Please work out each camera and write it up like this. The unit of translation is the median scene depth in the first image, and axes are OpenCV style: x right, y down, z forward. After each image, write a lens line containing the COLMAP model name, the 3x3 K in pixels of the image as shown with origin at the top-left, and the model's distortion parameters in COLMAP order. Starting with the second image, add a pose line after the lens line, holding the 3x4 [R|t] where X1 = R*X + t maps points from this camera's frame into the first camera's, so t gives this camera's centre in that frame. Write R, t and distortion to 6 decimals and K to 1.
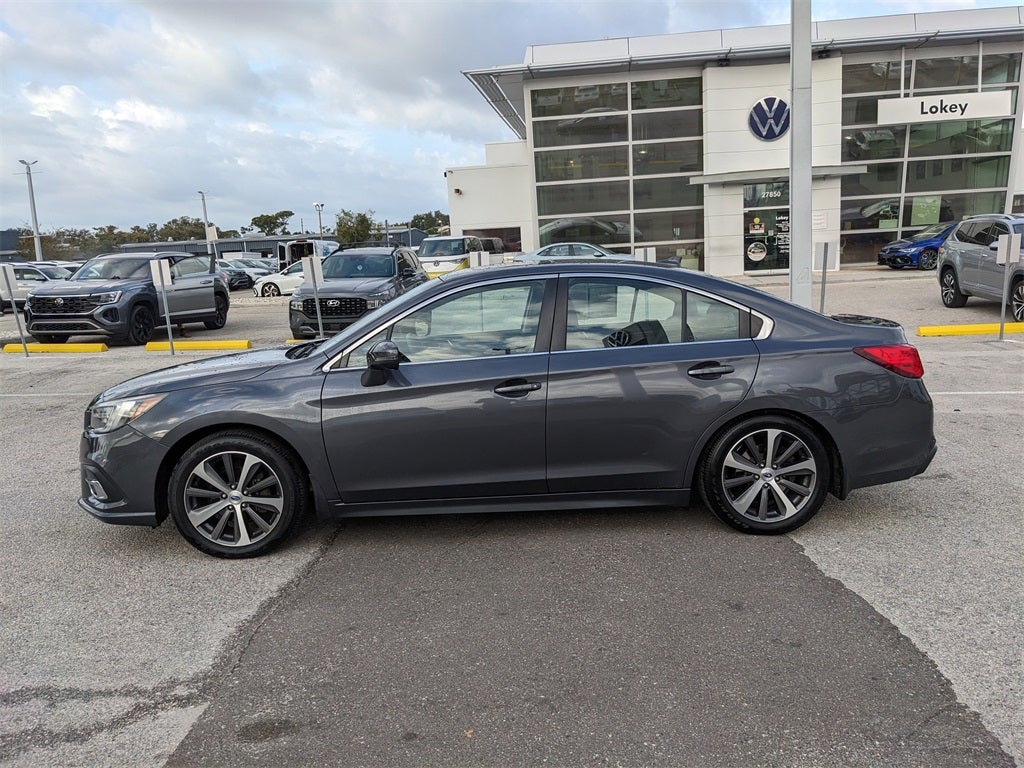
lens RADIAL K [[807.5, 0, 515.6], [0, 807.5, 374.1], [0, 0, 1]] dist [0.050200, -0.074268]
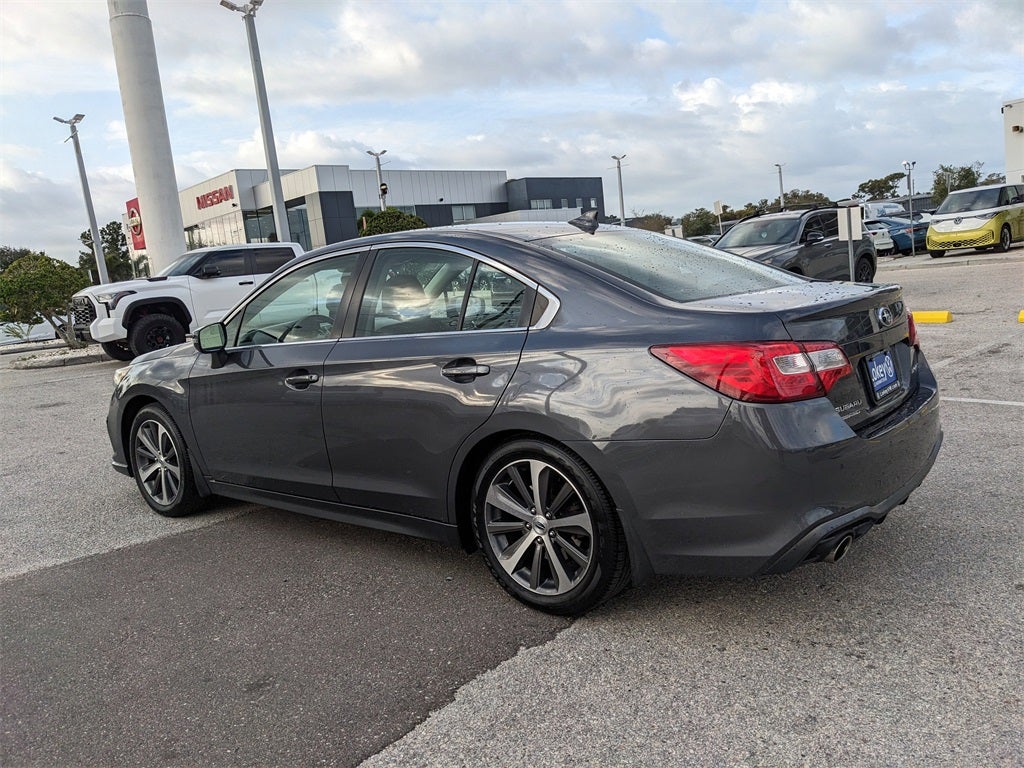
lens RADIAL K [[807.5, 0, 522.2], [0, 807.5, 379.3], [0, 0, 1]] dist [0.050200, -0.074268]
pose [[0.752267, 0.058582, -0.656248, 0.122207], [-0.031639, 0.998102, 0.052830, -0.005884], [0.658098, -0.018980, 0.752693, 0.078217]]
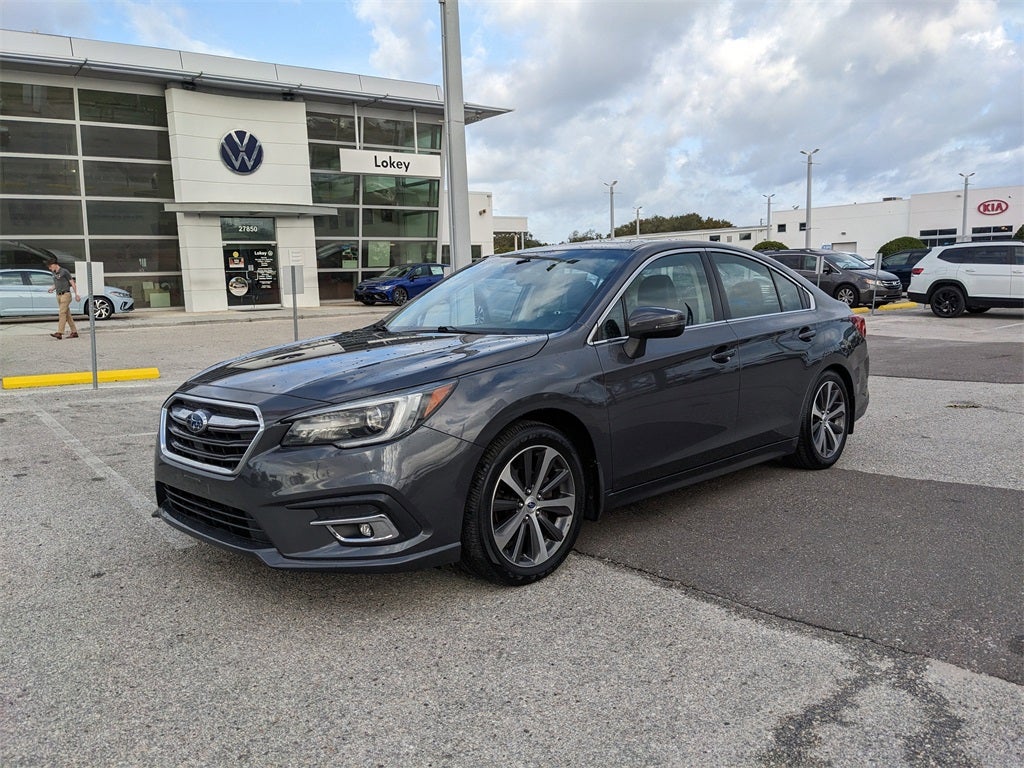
lens RADIAL K [[815.6, 0, 522.8], [0, 815.6, 389.0], [0, 0, 1]] dist [0.053719, -0.076126]
pose [[0.724475, -0.065738, 0.686159, -0.143532], [0.093959, 0.995569, -0.003825, 0.006608], [-0.682867, 0.067242, 0.727441, 0.066803]]
